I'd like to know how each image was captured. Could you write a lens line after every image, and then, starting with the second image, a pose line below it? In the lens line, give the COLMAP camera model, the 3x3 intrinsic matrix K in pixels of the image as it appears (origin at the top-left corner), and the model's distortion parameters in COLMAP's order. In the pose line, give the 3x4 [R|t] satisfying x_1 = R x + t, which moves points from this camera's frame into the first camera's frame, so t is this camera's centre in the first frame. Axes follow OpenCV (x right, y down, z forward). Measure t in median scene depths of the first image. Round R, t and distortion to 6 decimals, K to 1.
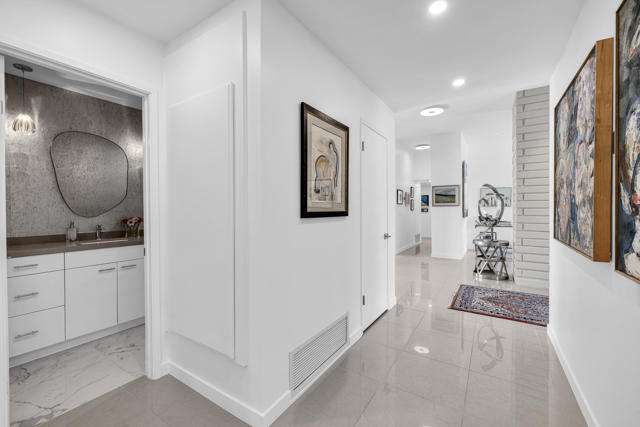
lens RADIAL K [[271.5, 0, 317.8], [0, 271.5, 203.4], [0, 0, 1]] dist [0.001230, -0.000045]
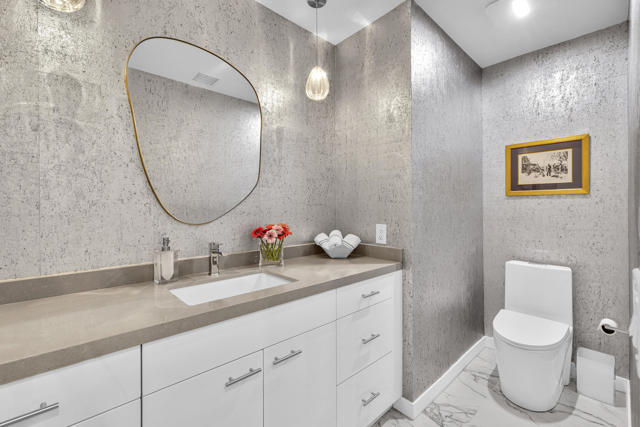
lens RADIAL K [[287.8, 0, 320.7], [0, 287.8, 196.1], [0, 0, 1]] dist [0.000568, 0.000017]
pose [[0.967048, -0.007593, -0.254482, -0.543889], [0.003058, 0.999830, -0.018210, 0.010614], [0.254577, 0.016831, 0.966906, 0.613466]]
